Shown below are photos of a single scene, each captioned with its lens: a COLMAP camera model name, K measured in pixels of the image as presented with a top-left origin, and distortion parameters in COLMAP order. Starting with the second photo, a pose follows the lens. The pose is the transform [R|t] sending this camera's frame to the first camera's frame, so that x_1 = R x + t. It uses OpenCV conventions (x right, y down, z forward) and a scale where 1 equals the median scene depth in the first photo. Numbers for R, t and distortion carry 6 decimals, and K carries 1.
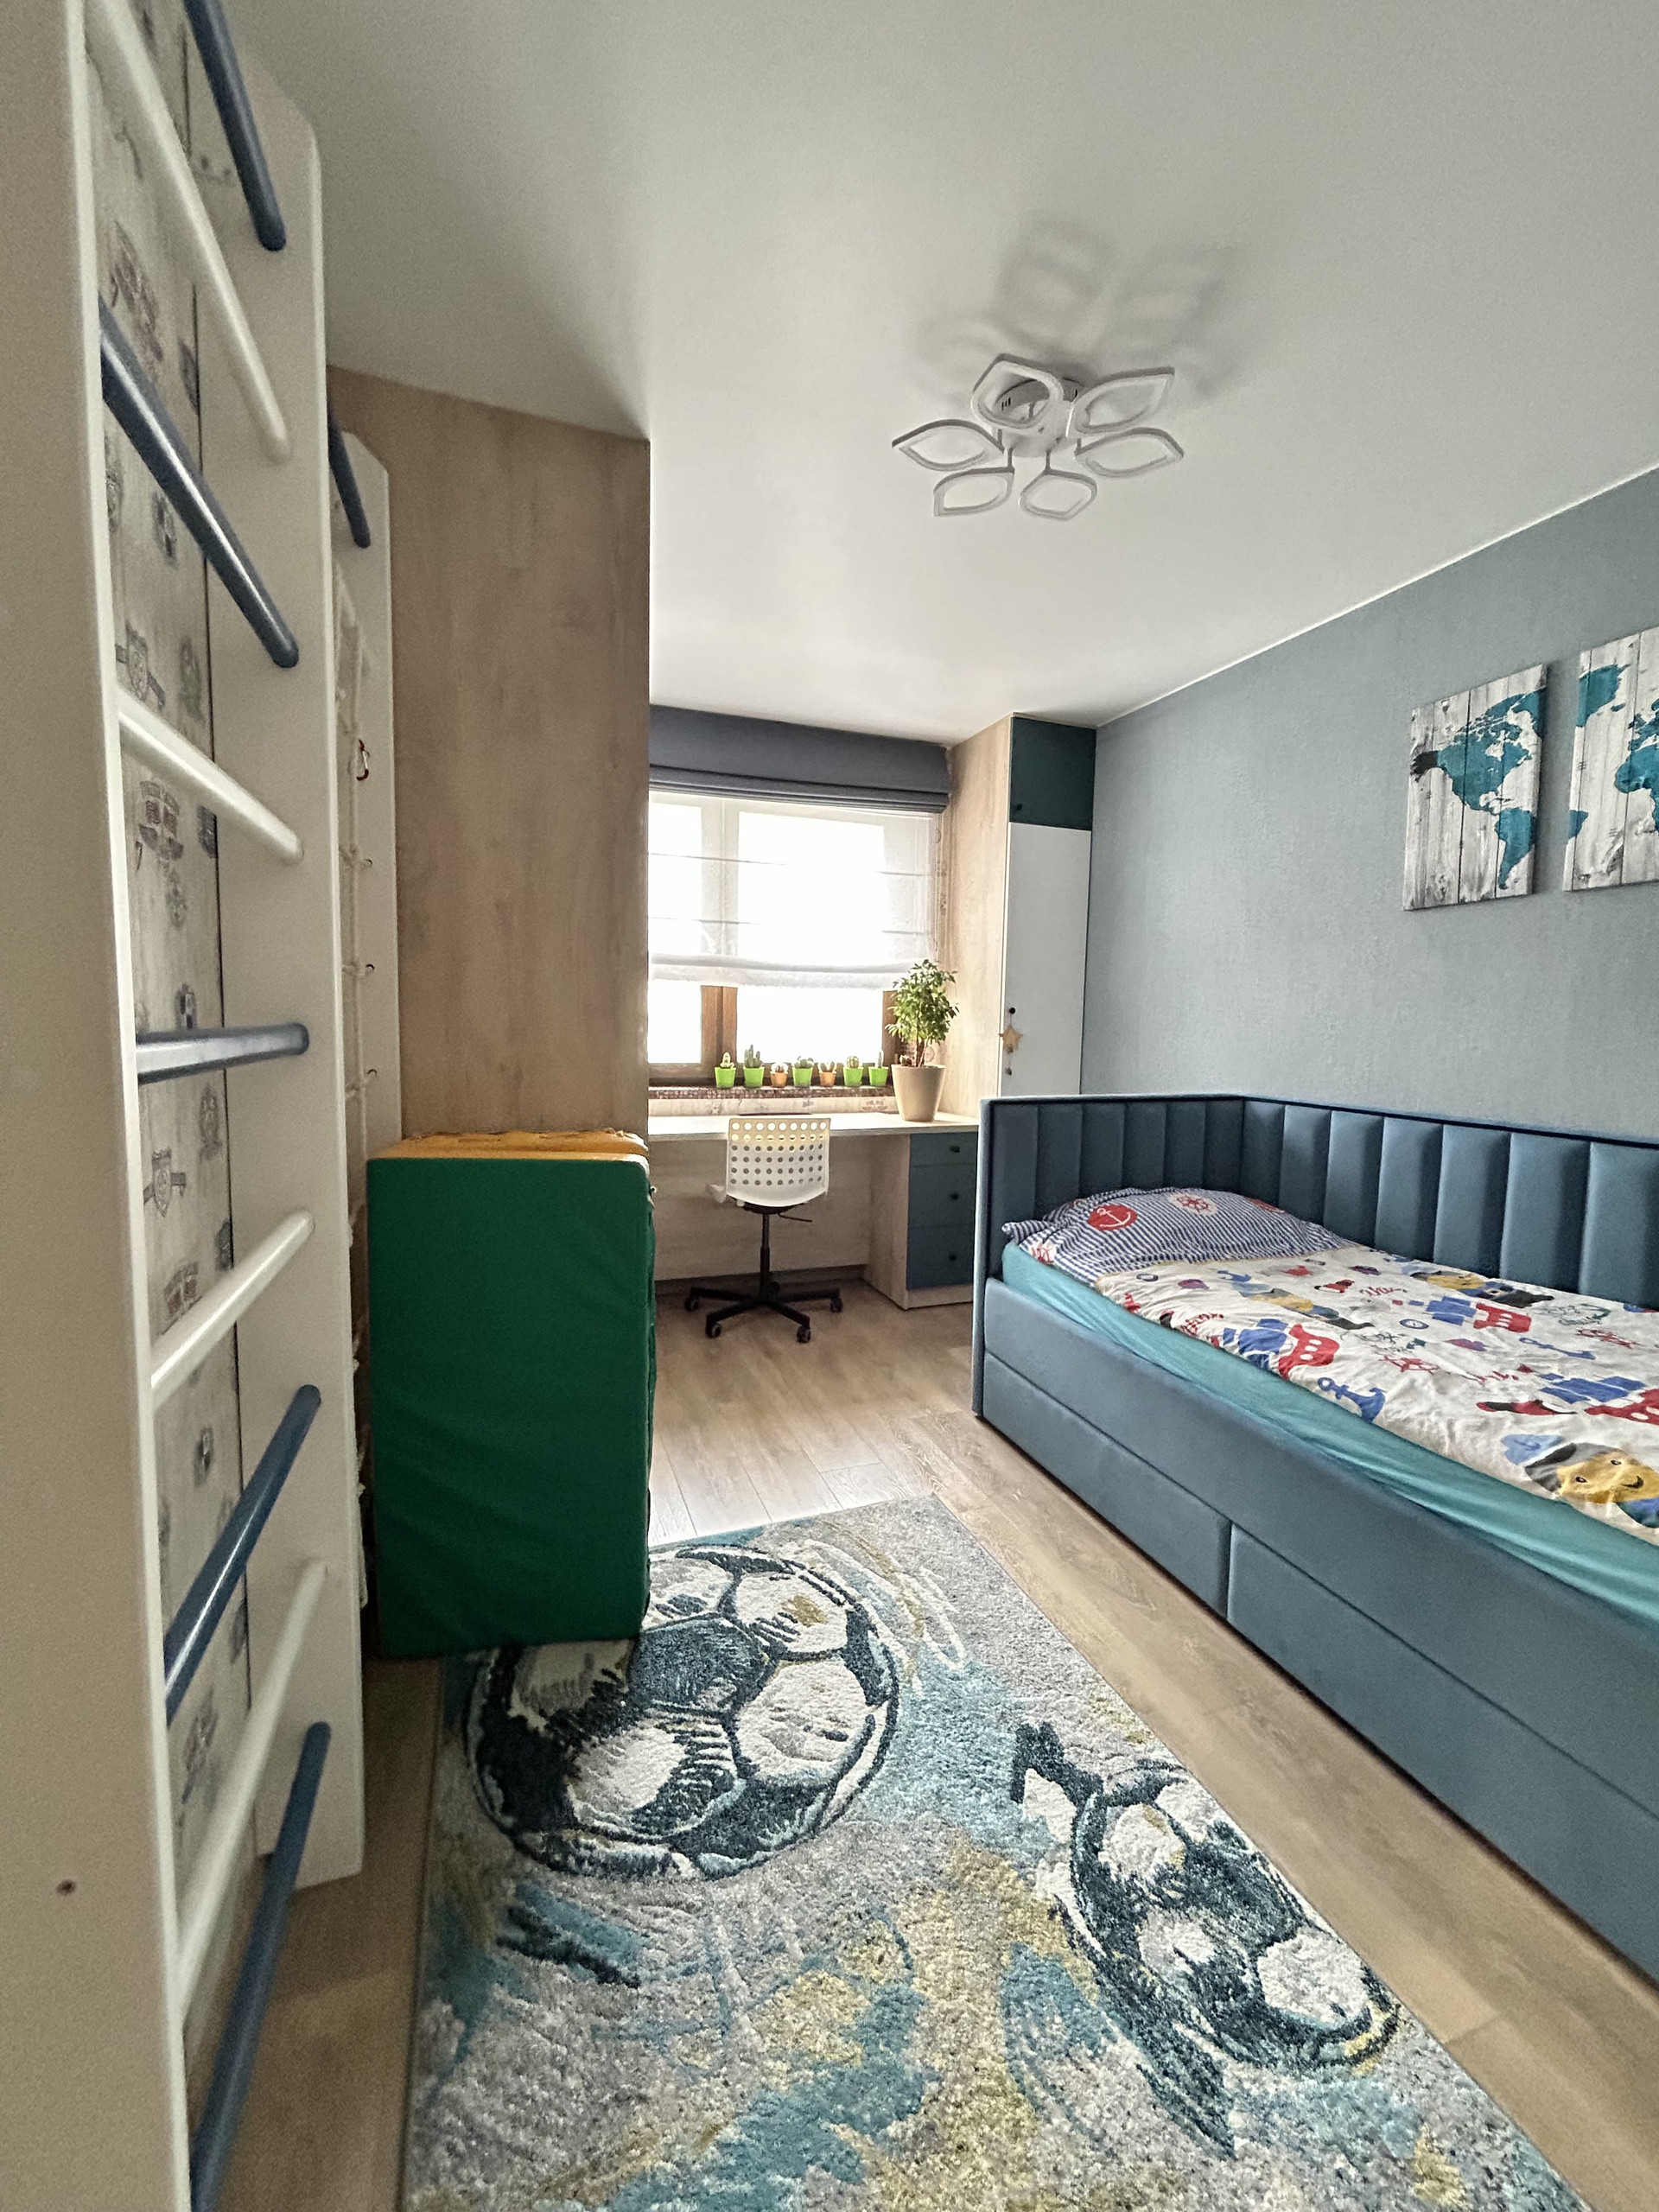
lens RADIAL K [[889.0, 0, 827.3], [0, 889.0, 1103.3], [0, 0, 1]] dist [-0.008869, -0.000213]
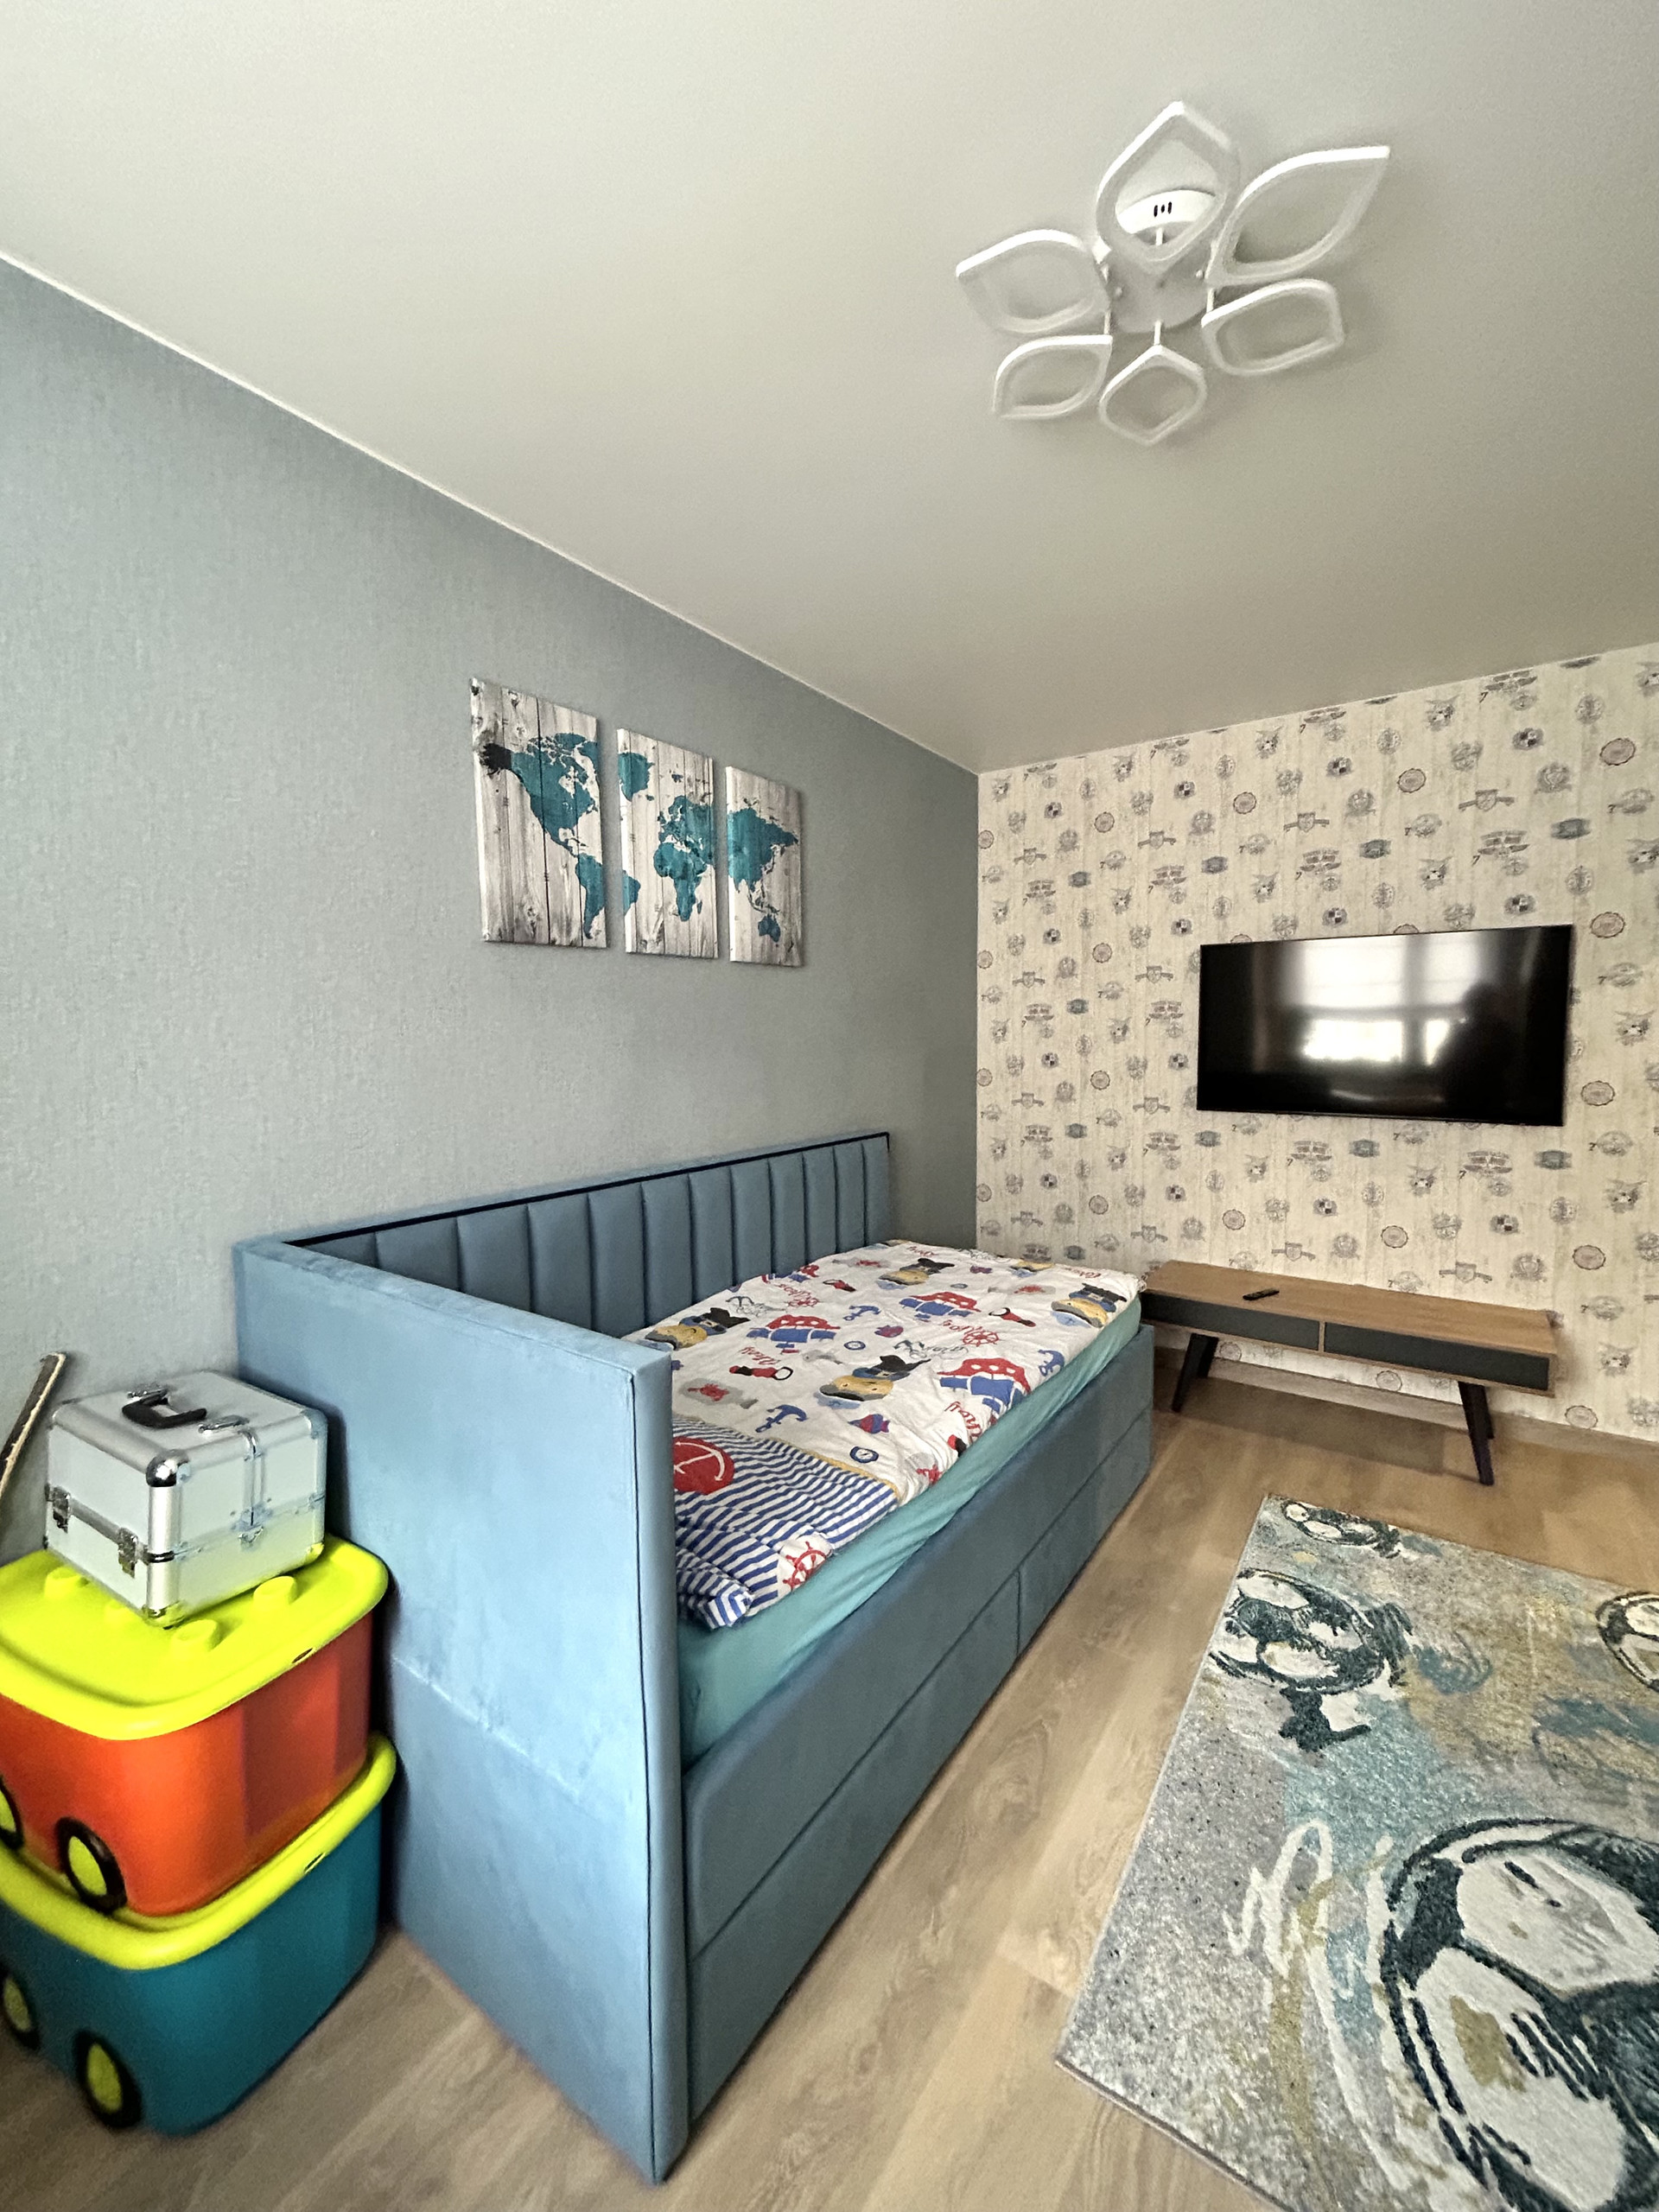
lens RADIAL K [[889.0, 0, 824.1], [0, 889.0, 1107.3], [0, 0, 1]] dist [-0.008869, -0.000213]
pose [[-0.571357, -0.074536, 0.817310, -0.189868], [0.081383, 0.985813, 0.146796, -0.191998], [-0.816657, 0.150388, -0.557185, 1.426714]]
